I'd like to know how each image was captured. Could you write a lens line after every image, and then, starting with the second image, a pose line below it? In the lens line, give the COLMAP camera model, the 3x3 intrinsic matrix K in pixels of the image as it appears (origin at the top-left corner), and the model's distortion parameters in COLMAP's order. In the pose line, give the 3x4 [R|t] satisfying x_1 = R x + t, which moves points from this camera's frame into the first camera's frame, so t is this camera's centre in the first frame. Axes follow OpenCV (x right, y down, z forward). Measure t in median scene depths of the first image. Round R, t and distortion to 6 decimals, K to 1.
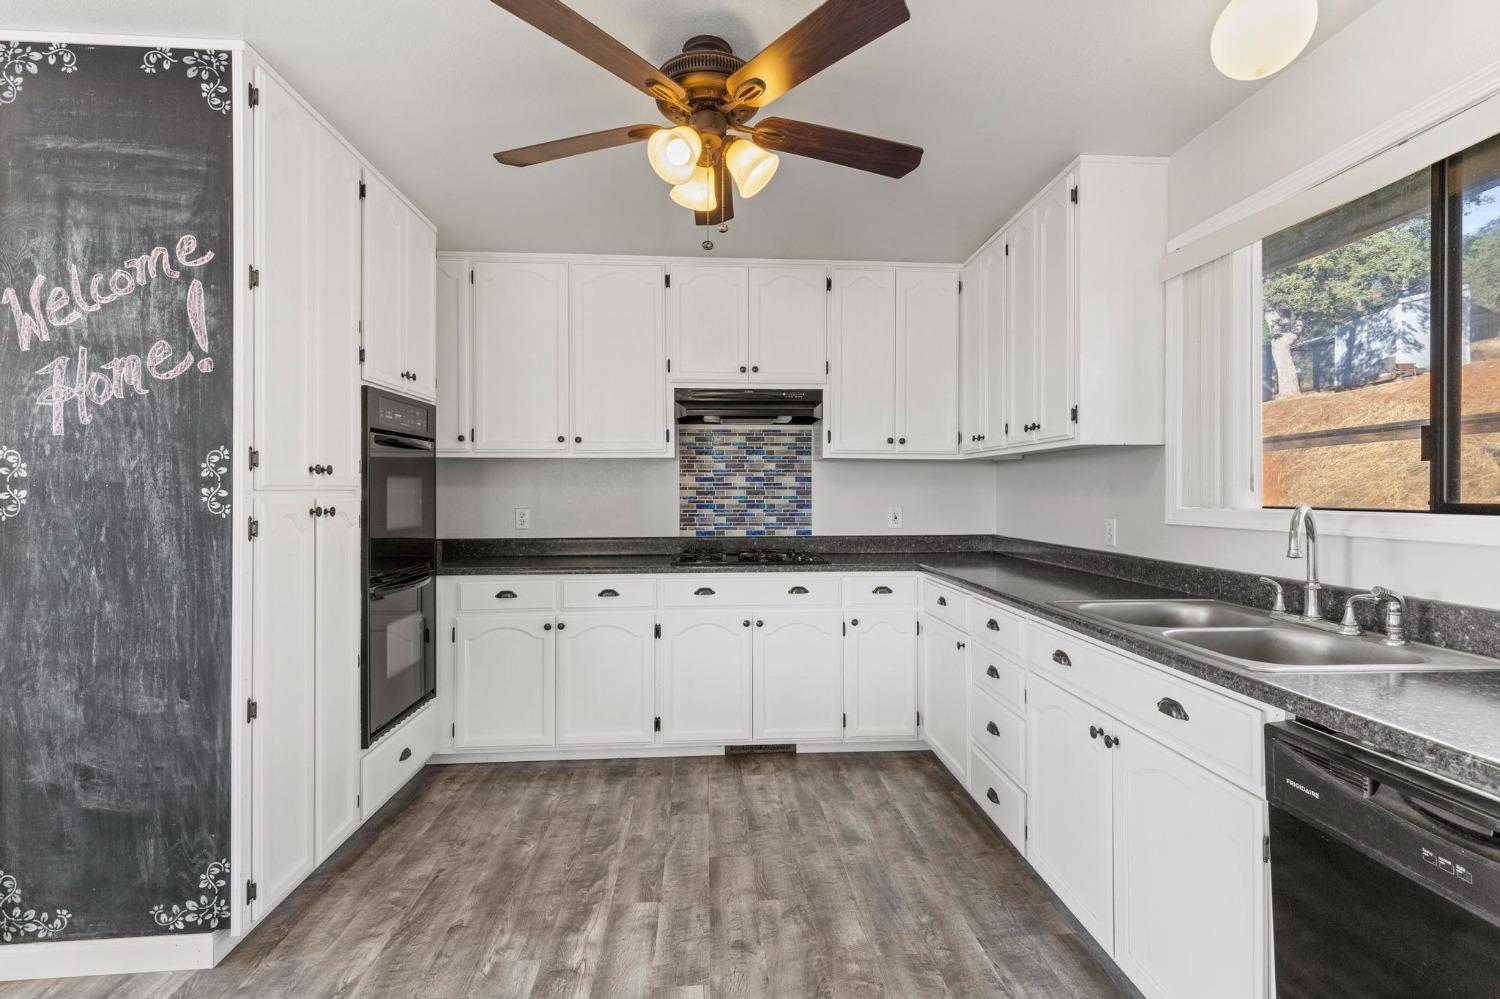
lens RADIAL K [[681.5, 0, 749.6], [0, 681.5, 489.3], [0, 0, 1]] dist [0.008768, -0.001594]
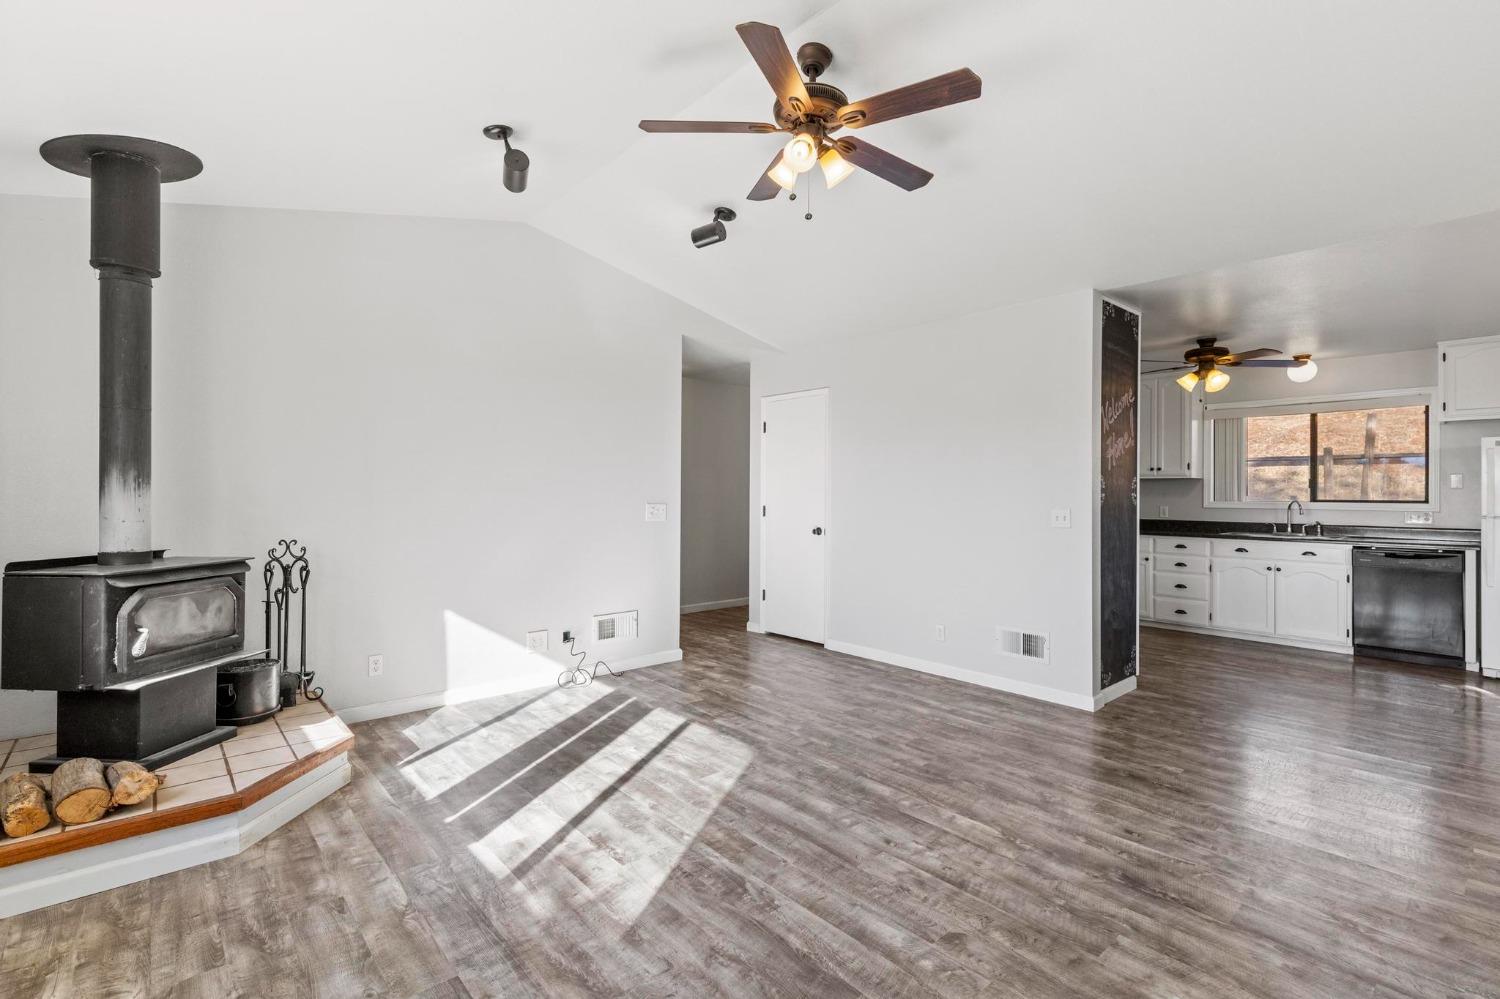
lens RADIAL K [[681.5, 0, 765.9], [0, 681.5, 498.4], [0, 0, 1]] dist [0.008768, -0.001594]
pose [[0.796377, 0.001925, 0.604798, -3.266484], [-0.010131, 0.999897, 0.010156, 0.004980], [-0.604716, -0.014215, 0.796314, -0.150335]]
